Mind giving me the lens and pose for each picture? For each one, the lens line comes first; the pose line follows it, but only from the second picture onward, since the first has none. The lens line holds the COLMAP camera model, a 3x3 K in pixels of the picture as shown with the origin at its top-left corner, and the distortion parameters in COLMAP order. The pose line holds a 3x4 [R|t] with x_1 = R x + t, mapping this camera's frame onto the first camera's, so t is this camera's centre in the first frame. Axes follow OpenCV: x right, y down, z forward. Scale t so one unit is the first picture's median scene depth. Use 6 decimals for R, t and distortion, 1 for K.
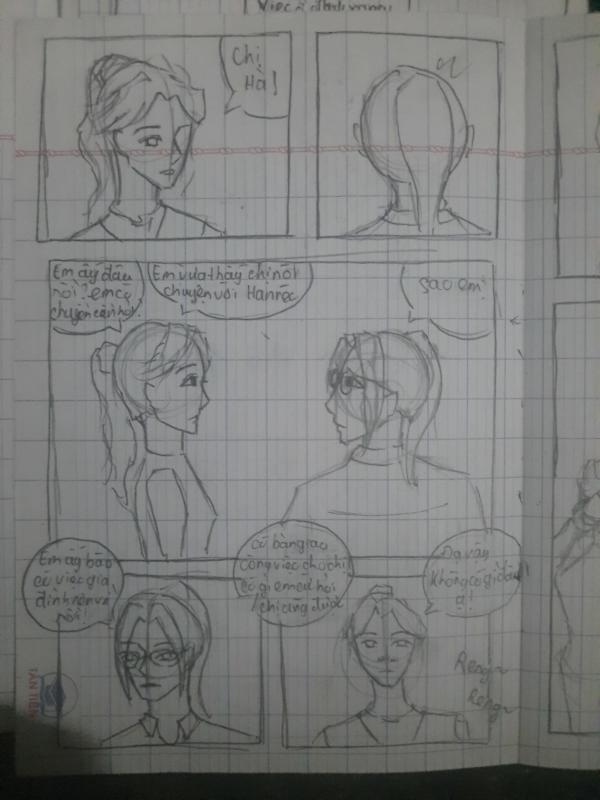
lens RADIAL K [[561.9, 0, 251.9], [0, 561.9, 399.4], [0, 0, 1]] dist [-0.047651, 0.021724]
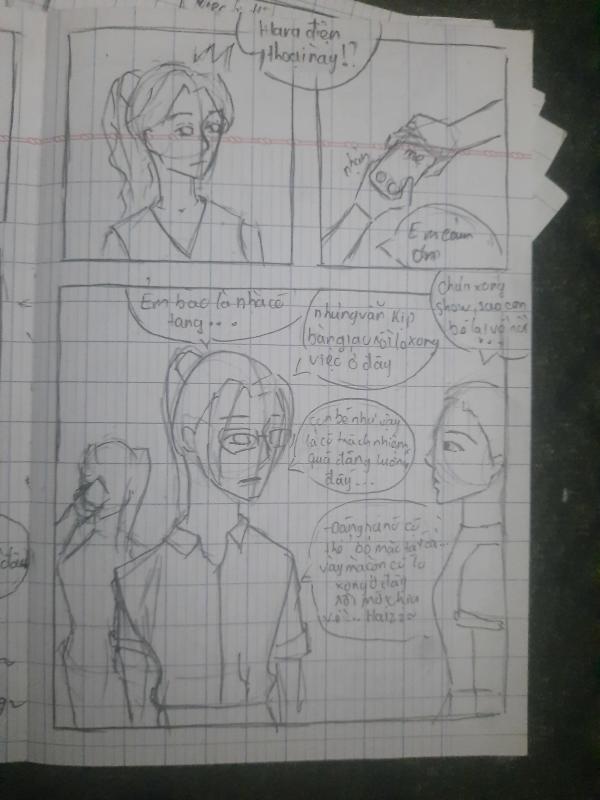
lens RADIAL K [[561.9, 0, 251.9], [0, 561.9, 399.4], [0, 0, 1]] dist [-0.047651, 0.021724]
pose [[0.998661, 0.012724, 0.050138, 0.838287], [-0.010451, 0.998917, -0.045349, 0.071079], [-0.050661, 0.044764, 0.997712, -0.008847]]
